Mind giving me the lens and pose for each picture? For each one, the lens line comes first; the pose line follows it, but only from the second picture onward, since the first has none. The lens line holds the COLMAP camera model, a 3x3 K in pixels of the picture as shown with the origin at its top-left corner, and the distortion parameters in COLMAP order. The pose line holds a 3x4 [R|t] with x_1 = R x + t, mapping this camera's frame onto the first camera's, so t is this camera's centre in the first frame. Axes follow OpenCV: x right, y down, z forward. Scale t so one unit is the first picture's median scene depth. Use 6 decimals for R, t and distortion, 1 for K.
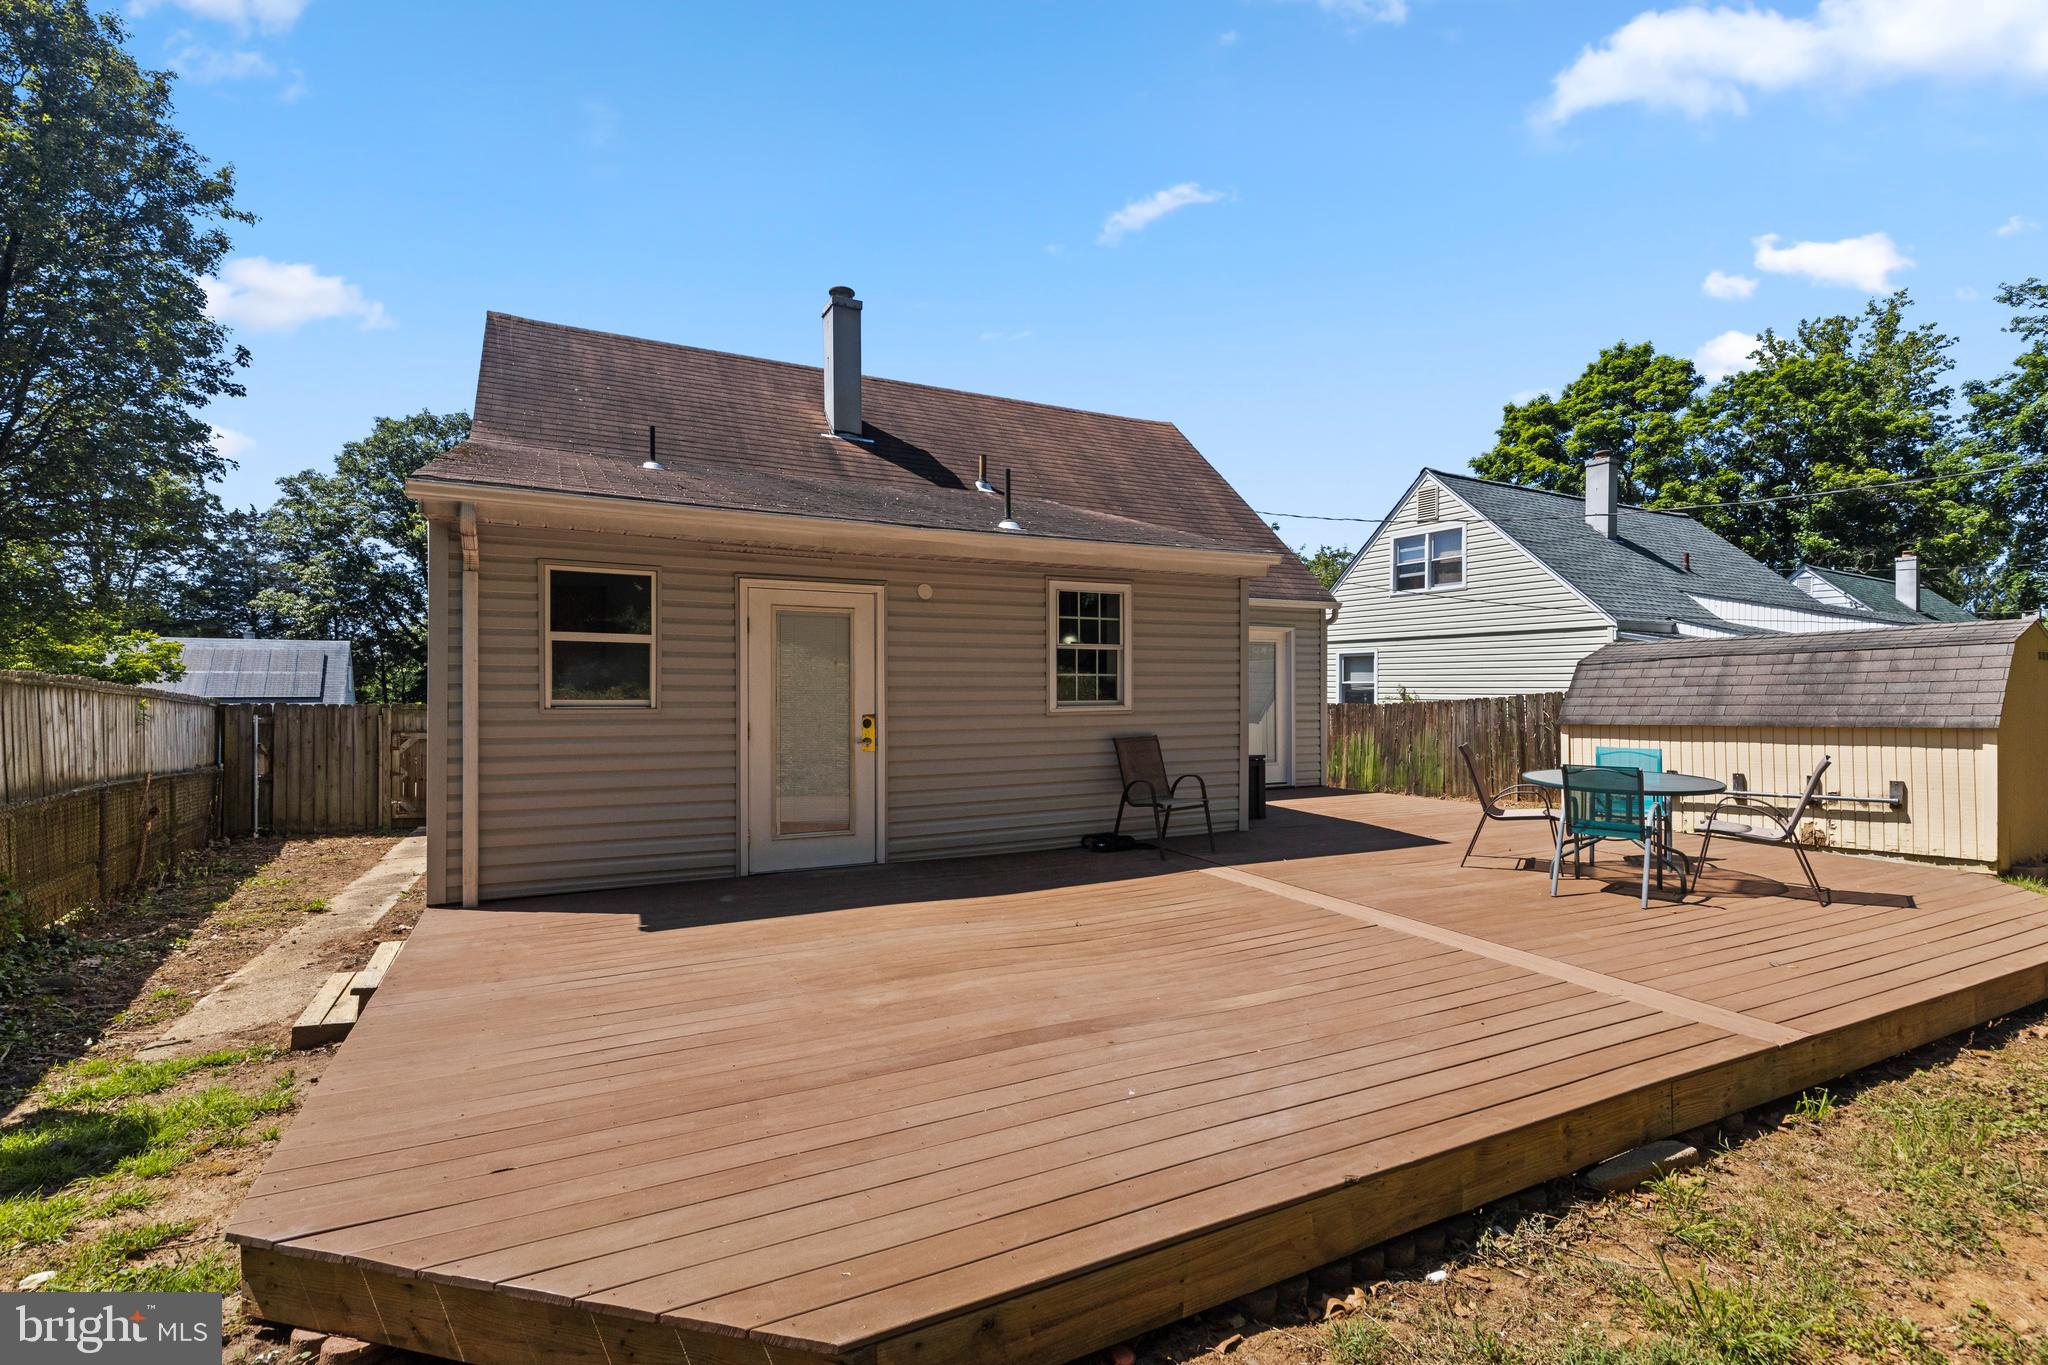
lens RADIAL K [[923.7, 0, 1026.5], [0, 923.7, 685.3], [0, 0, 1]] dist [-0.001982, 0.000520]
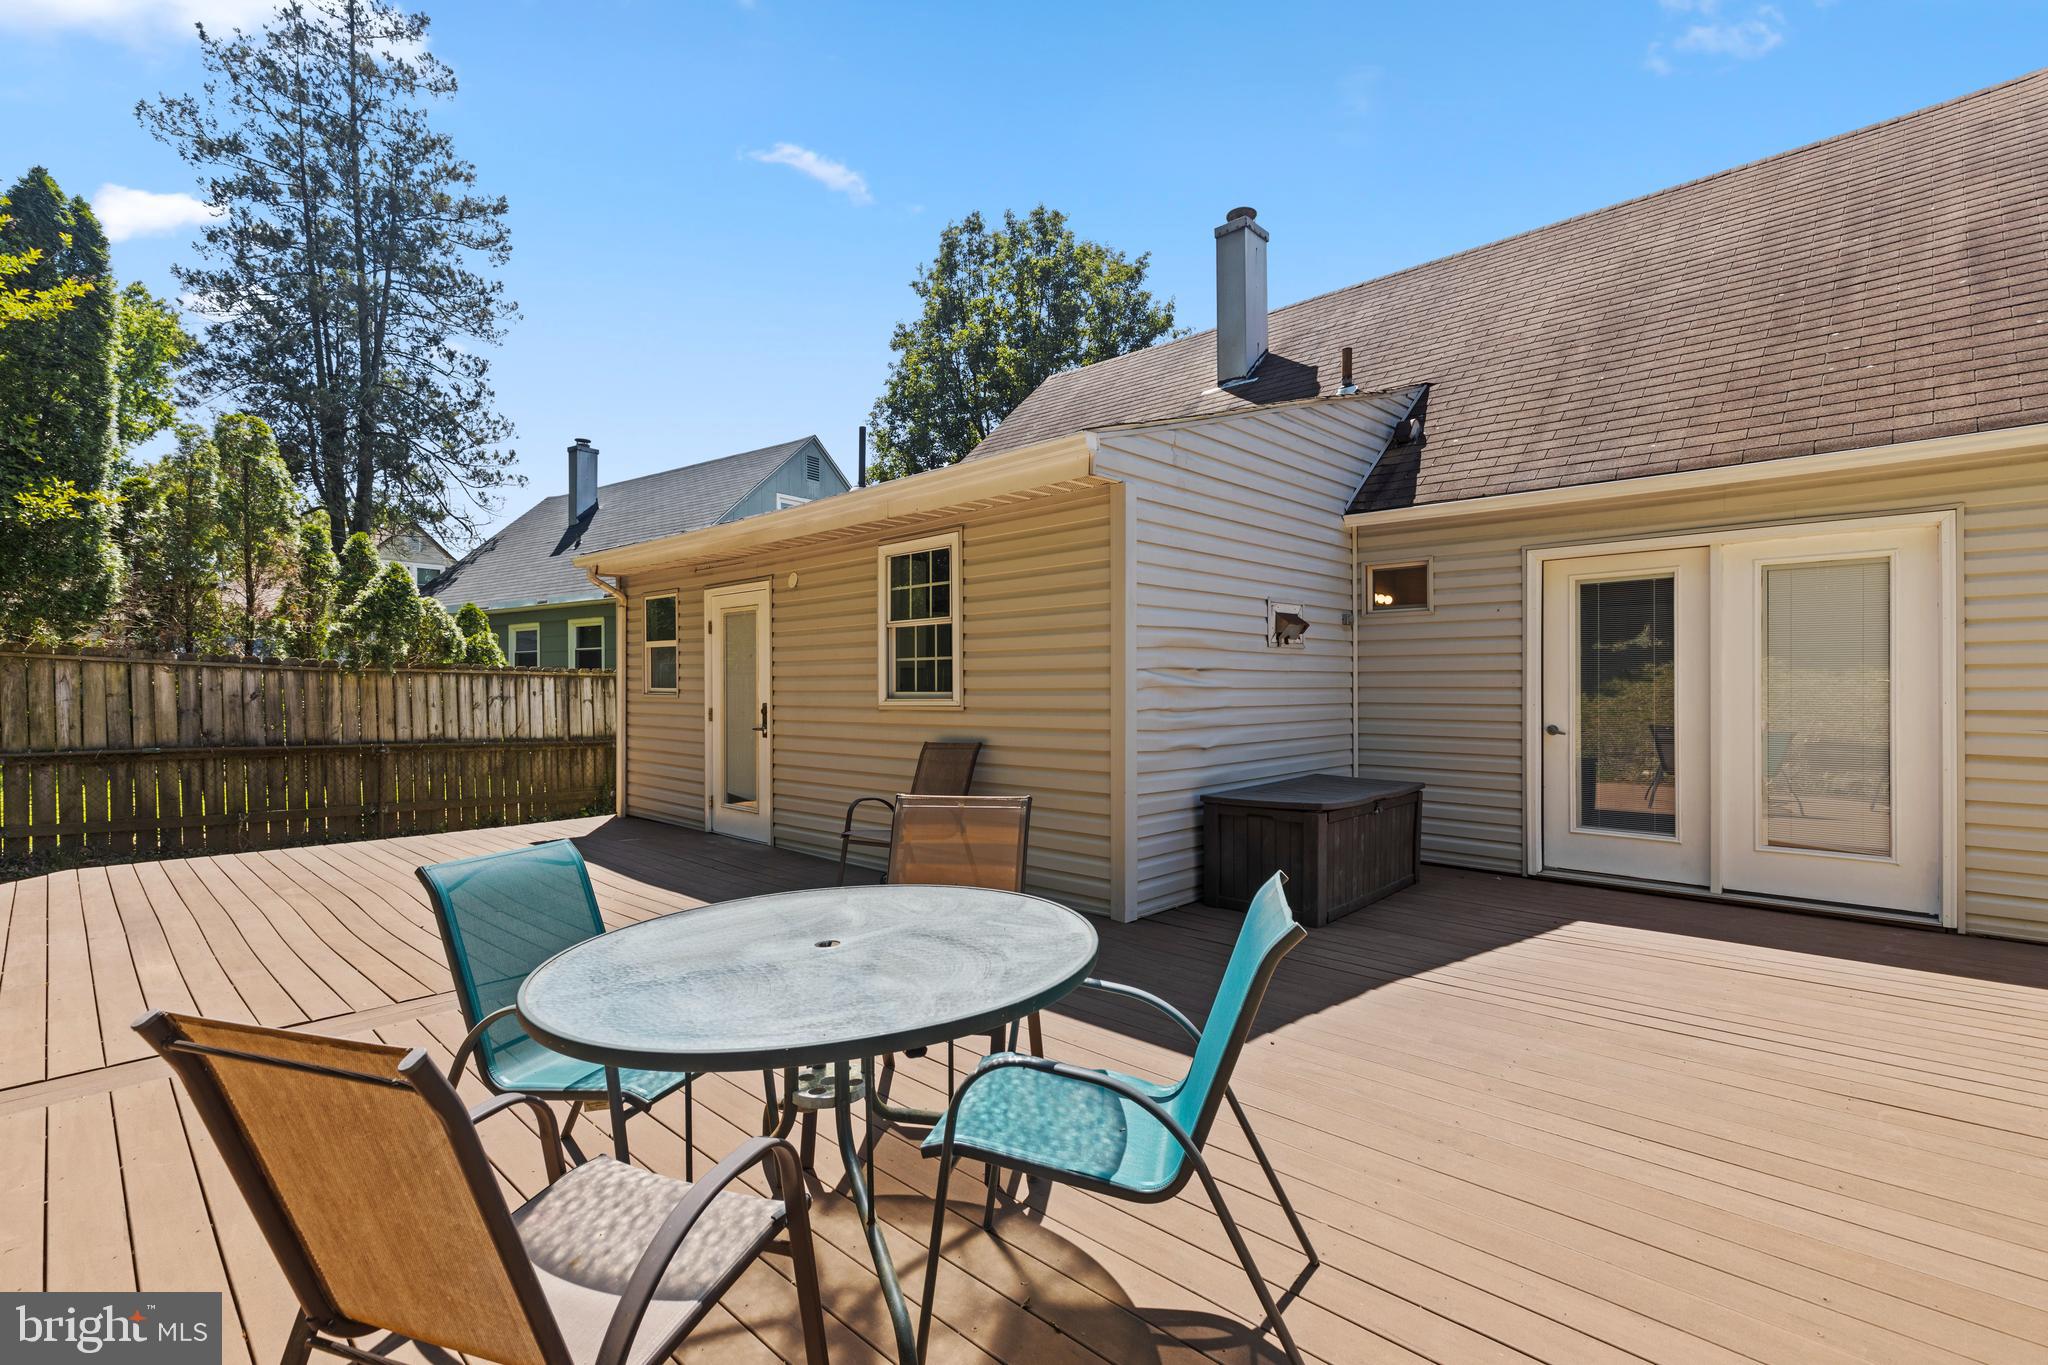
lens RADIAL K [[923.7, 0, 1030.8], [0, 923.7, 687.1], [0, 0, 1]] dist [-0.001982, 0.000520]
pose [[0.340011, -0.000390, -0.940422, 0.822092], [0.007980, 0.999965, 0.002470, 0.011302], [0.940388, -0.008344, 0.340002, 0.816747]]
